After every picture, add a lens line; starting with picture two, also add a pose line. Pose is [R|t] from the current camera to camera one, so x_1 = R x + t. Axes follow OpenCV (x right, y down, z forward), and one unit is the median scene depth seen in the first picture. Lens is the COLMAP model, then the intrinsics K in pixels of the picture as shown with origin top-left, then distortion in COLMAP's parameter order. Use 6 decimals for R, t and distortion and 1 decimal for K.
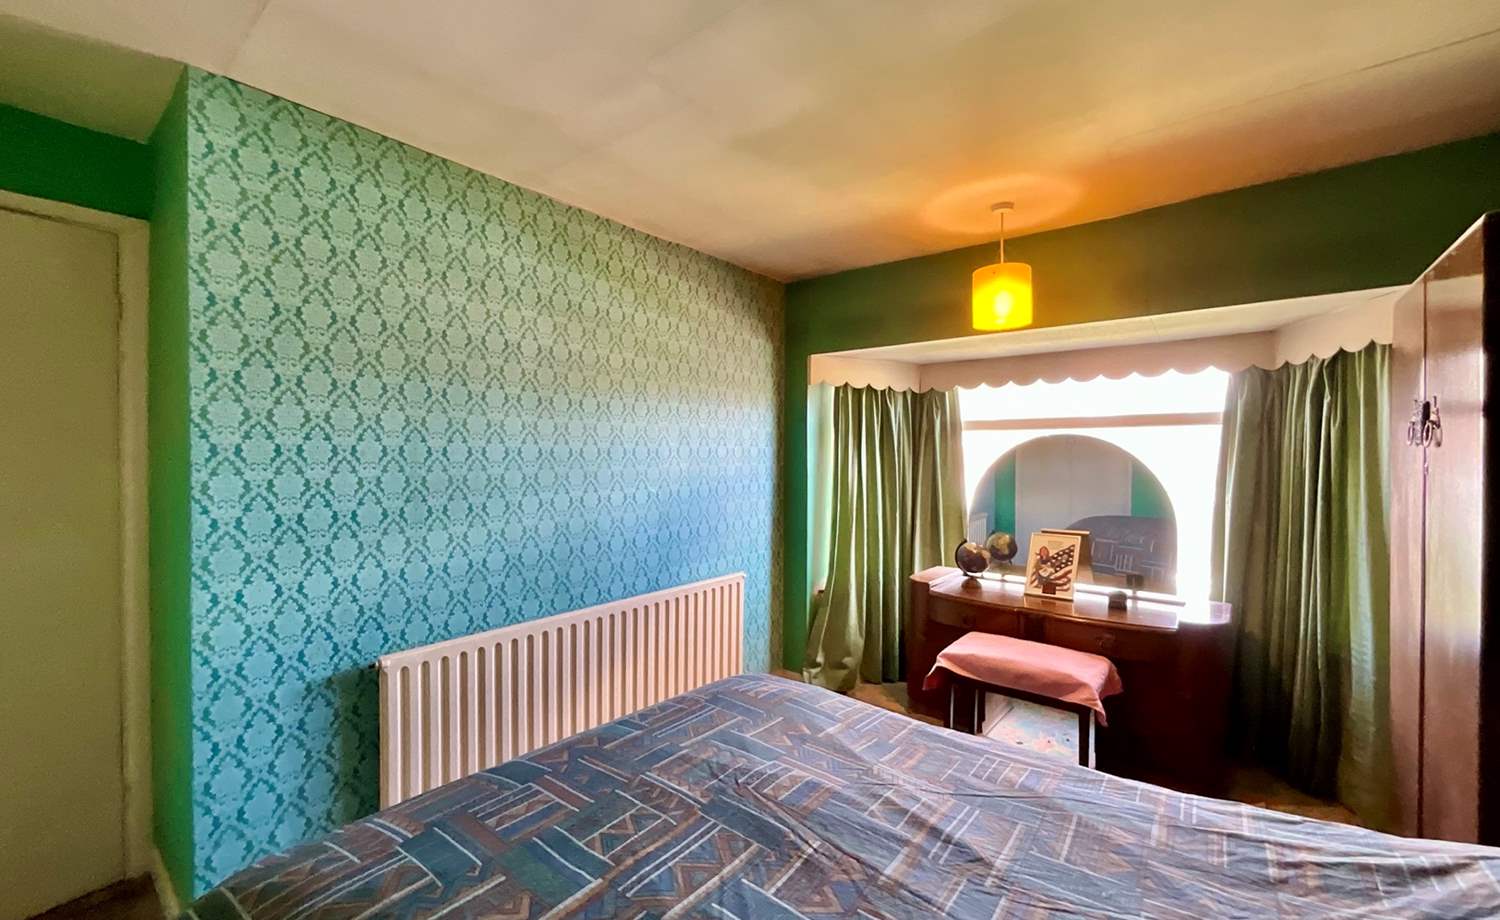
lens RADIAL K [[611.7, 0, 750.0], [0, 611.7, 460.0], [0, 0, 1]] dist [-0.001097, -0.000007]
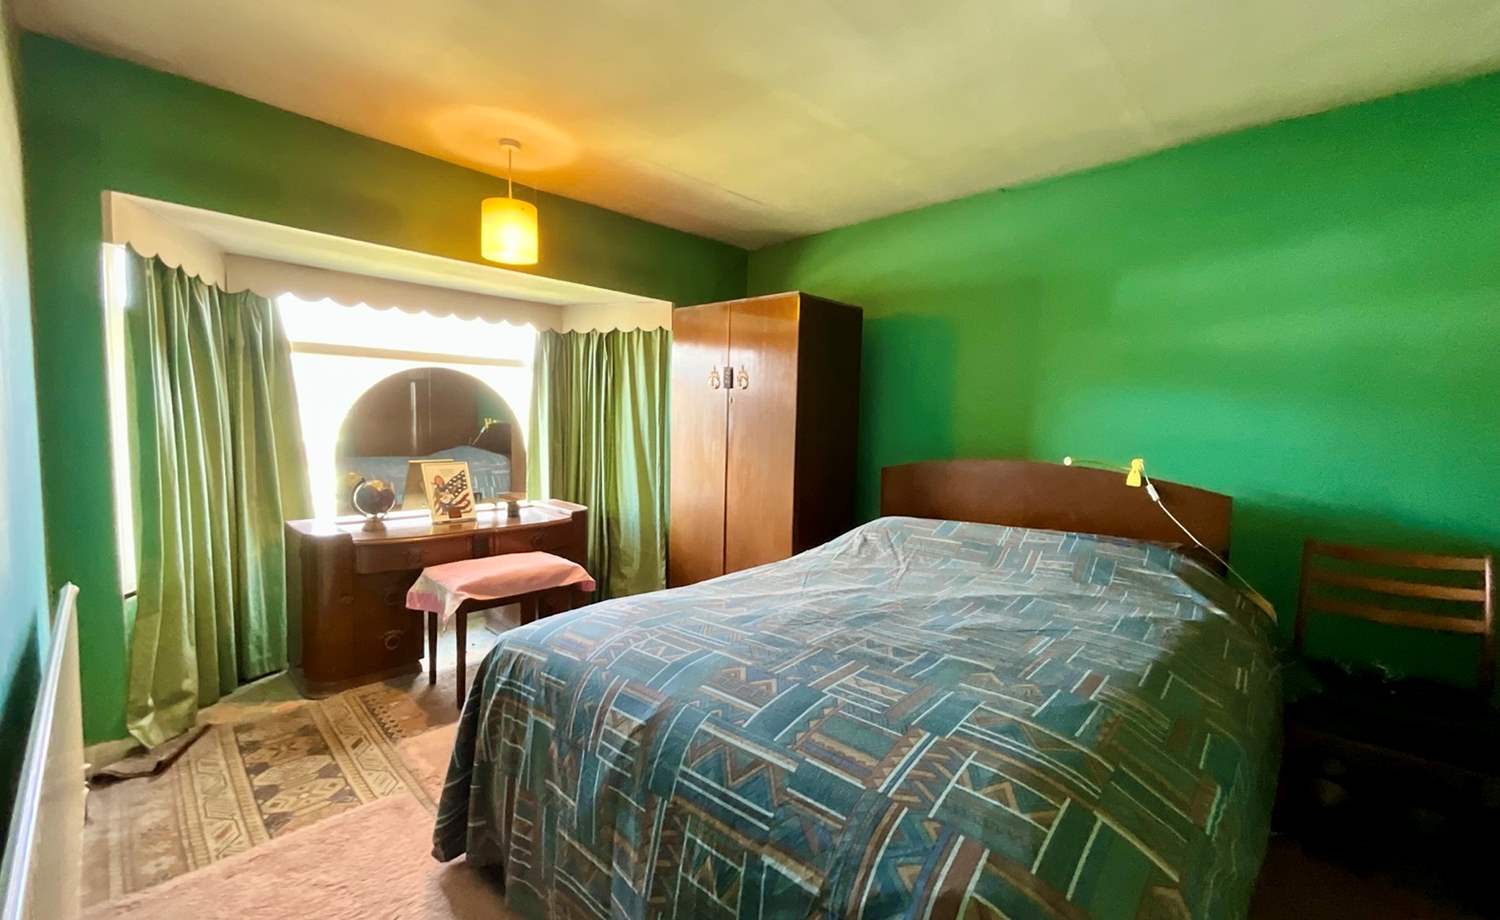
lens RADIAL K [[611.7, 0, 750.0], [0, 611.7, 460.0], [0, 0, 1]] dist [-0.001097, -0.000007]
pose [[0.071716, -0.070075, 0.994960, -0.646411], [-0.009928, 0.997429, 0.070964, 0.048241], [-0.997376, -0.014967, 0.070836, 0.521429]]
